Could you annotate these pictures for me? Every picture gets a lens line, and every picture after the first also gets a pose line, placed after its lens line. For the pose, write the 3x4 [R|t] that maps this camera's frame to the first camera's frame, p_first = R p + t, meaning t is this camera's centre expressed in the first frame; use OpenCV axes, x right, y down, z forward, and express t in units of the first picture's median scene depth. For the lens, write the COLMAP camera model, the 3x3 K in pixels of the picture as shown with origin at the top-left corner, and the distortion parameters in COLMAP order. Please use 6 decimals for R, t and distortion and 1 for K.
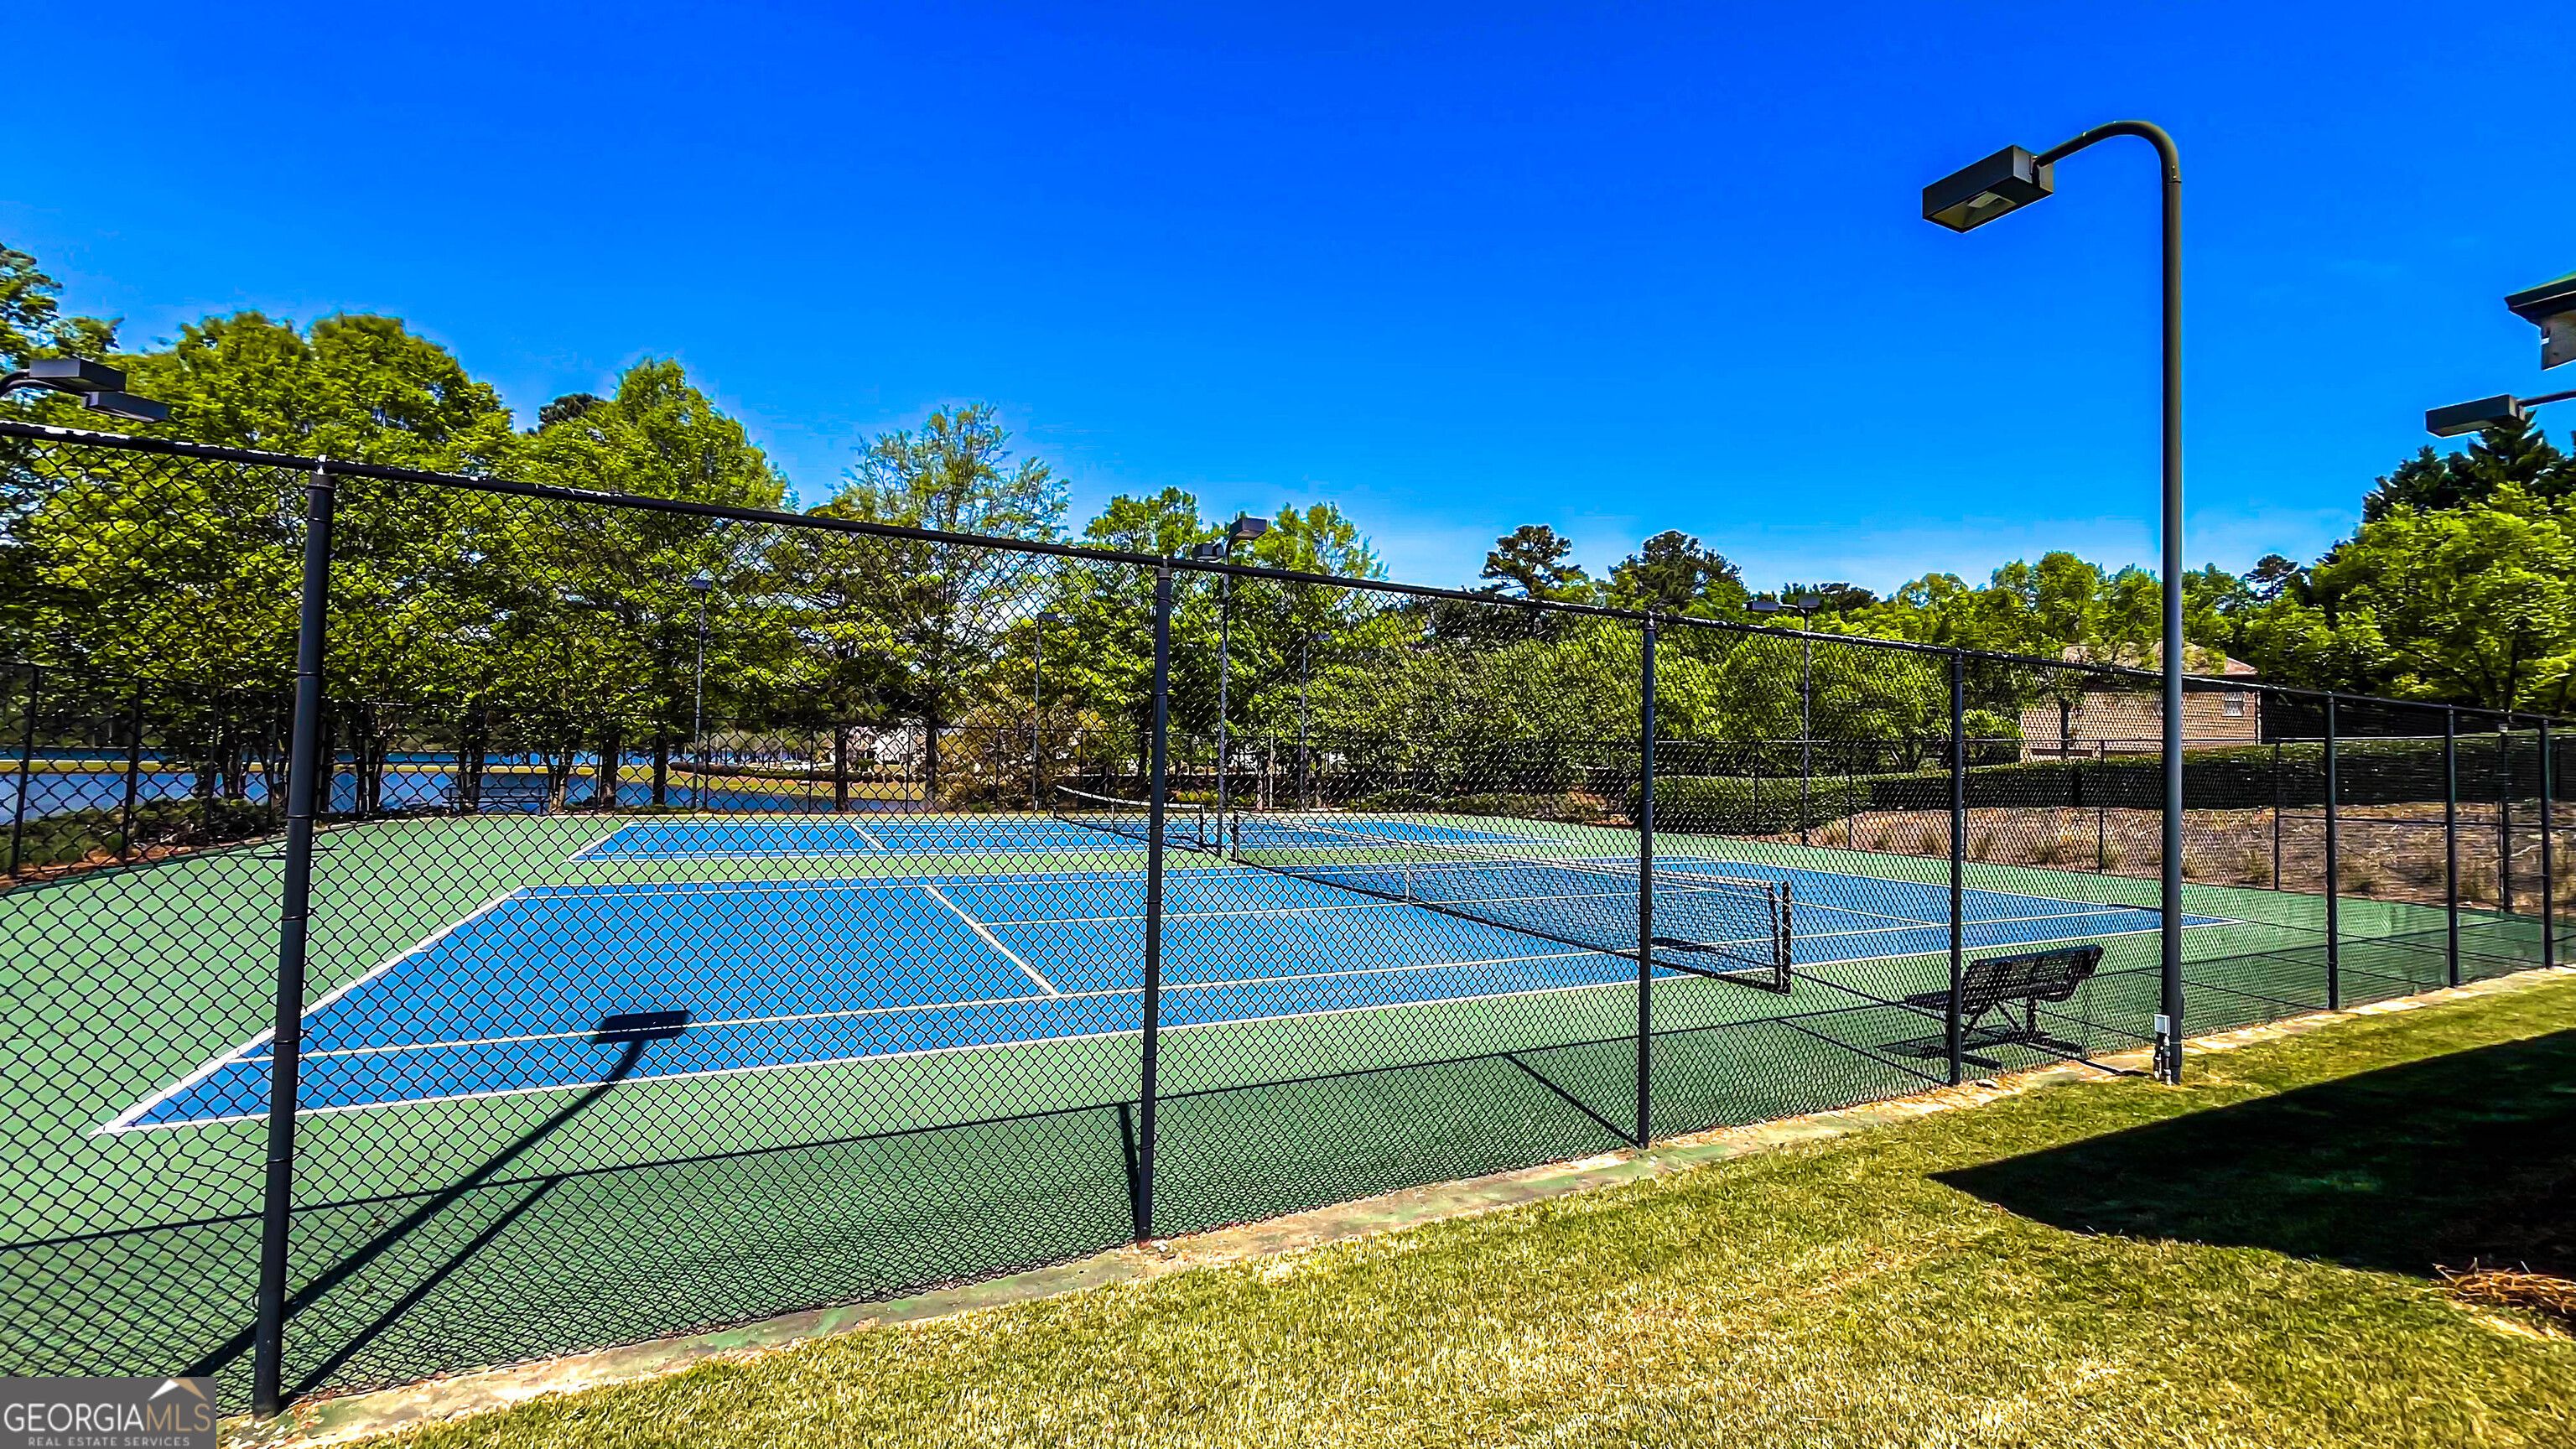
lens RADIAL K [[1054.1, 0, 1290.5], [0, 1054.1, 714.9], [0, 0, 1]] dist [-0.002652, -0.000430]
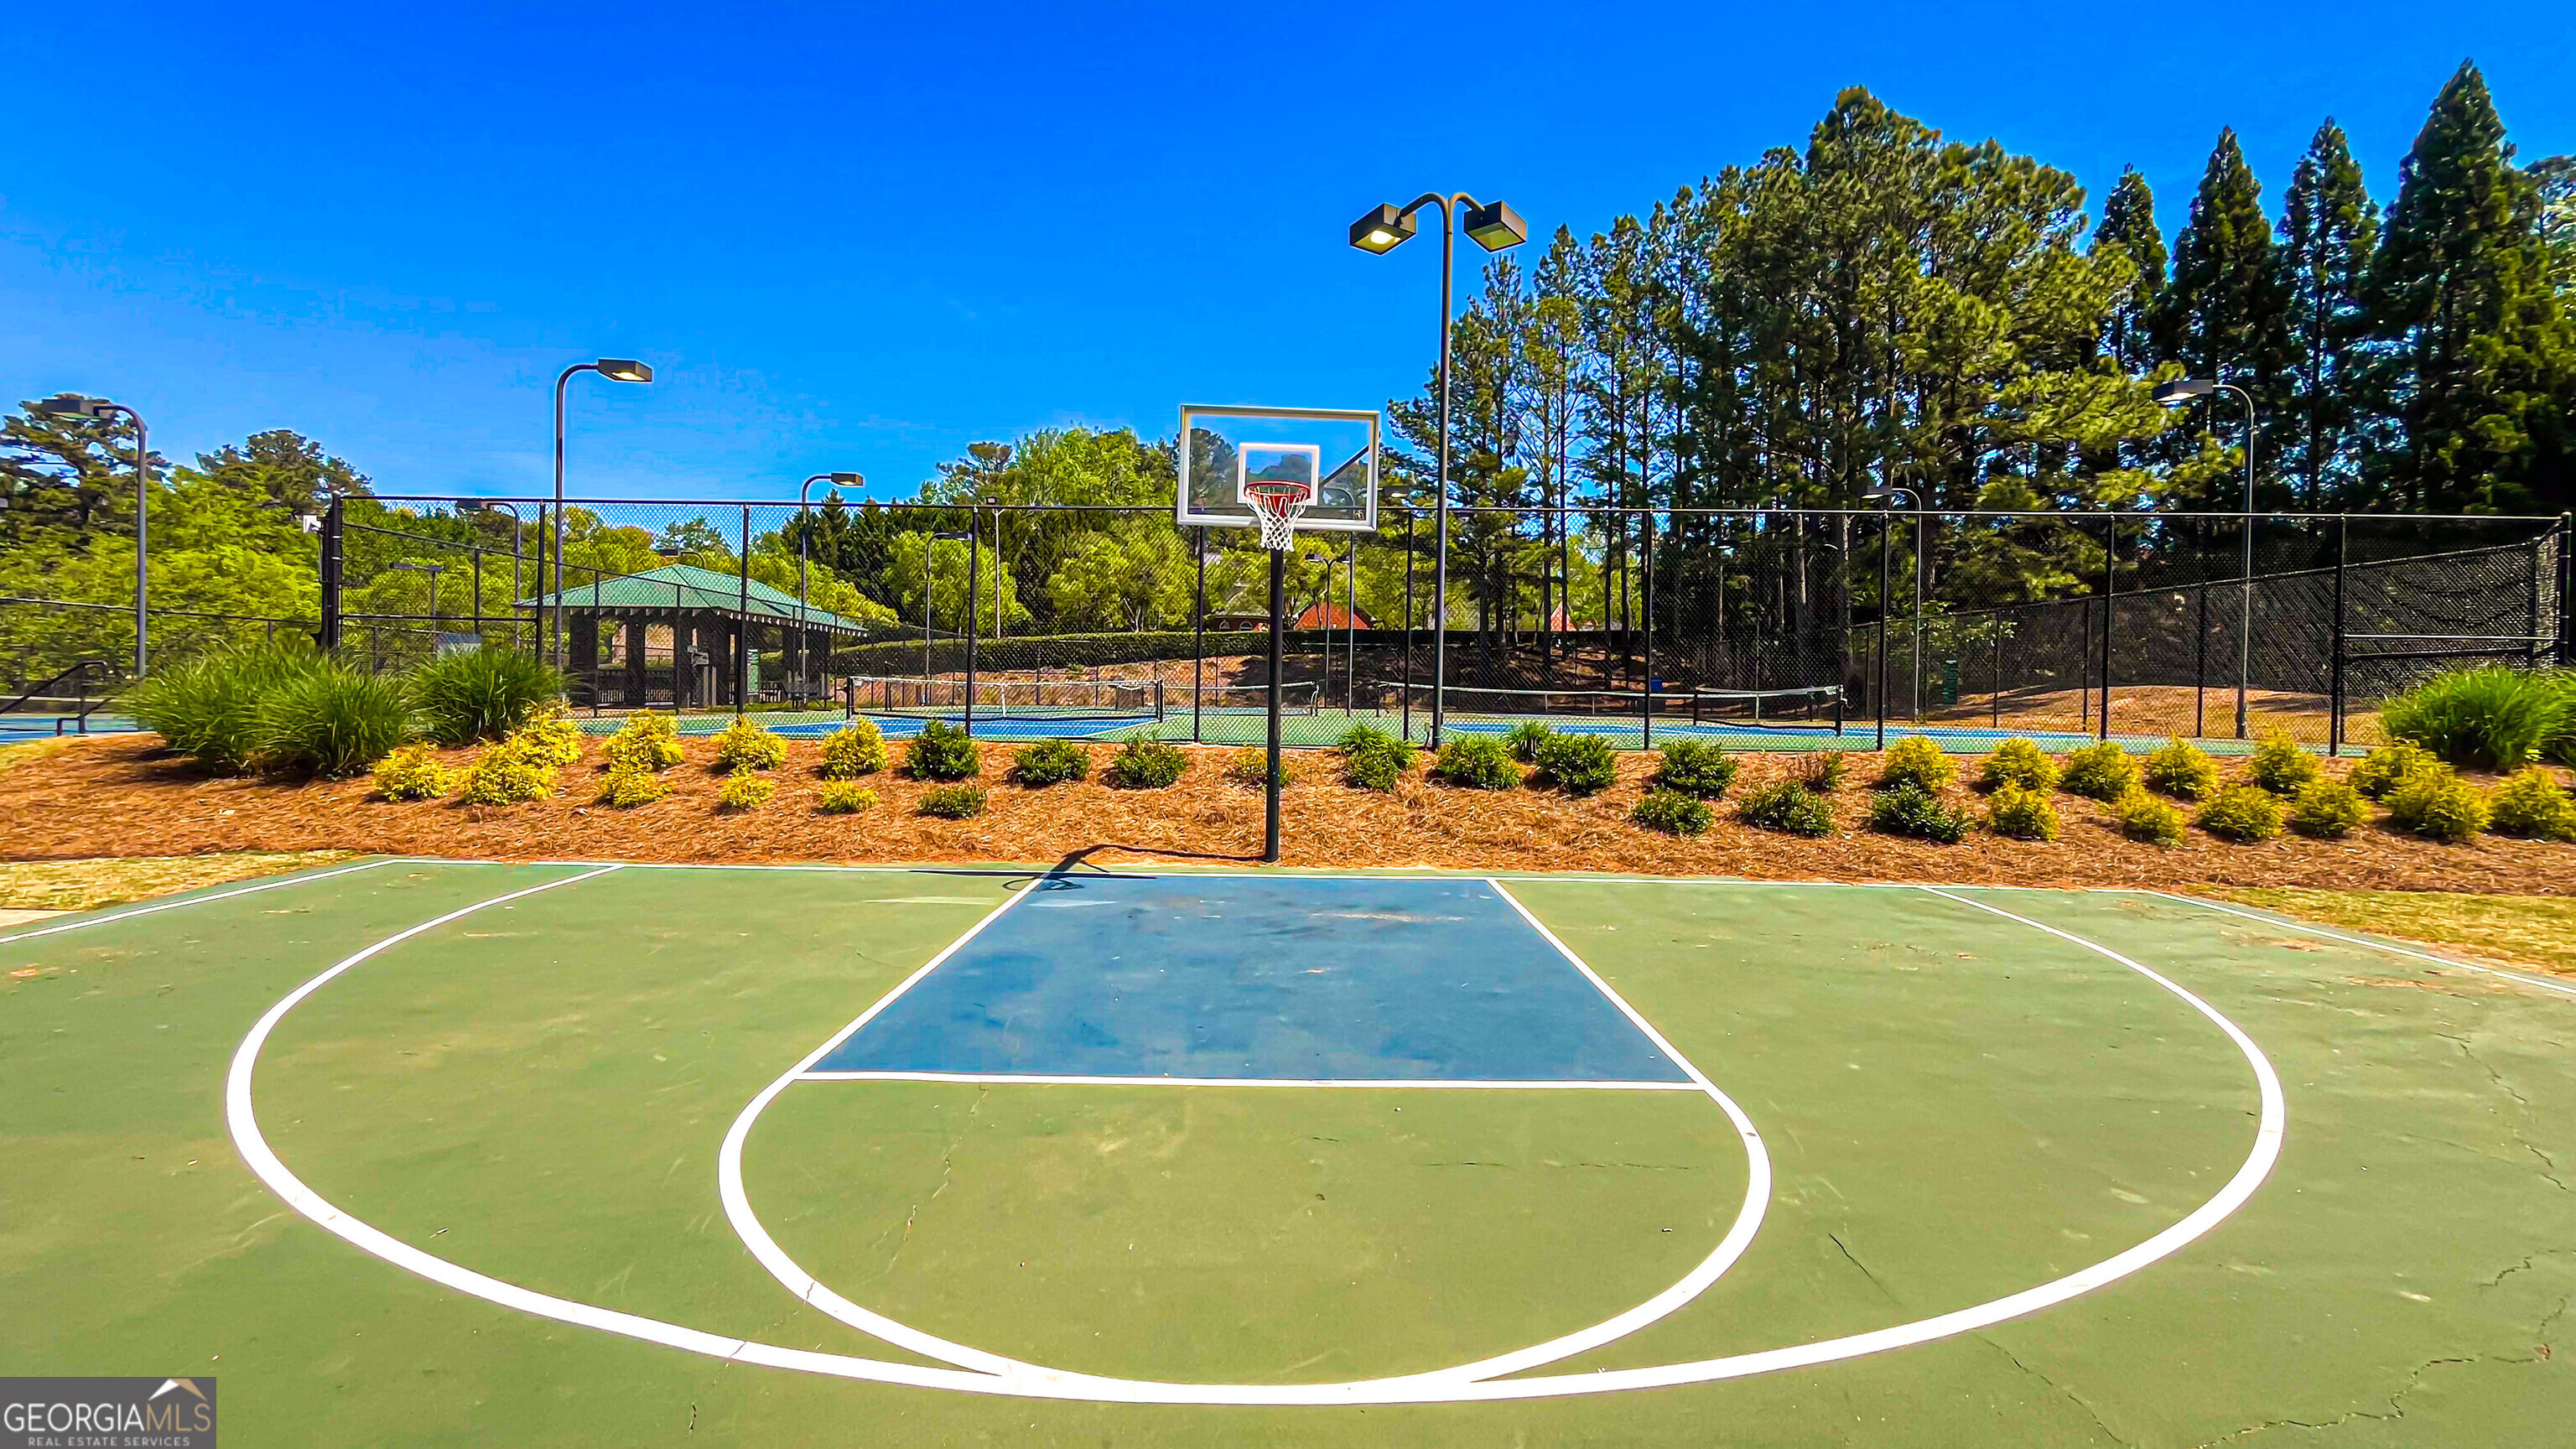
lens RADIAL K [[1054.1, 0, 1290.5], [0, 1054.1, 714.9], [0, 0, 1]] dist [-0.002652, -0.000430]
pose [[0.432001, -0.029991, 0.901374, -0.125738], [-0.040415, 0.997799, 0.052569, -0.003357], [-0.900967, -0.059139, 0.429838, -0.277806]]
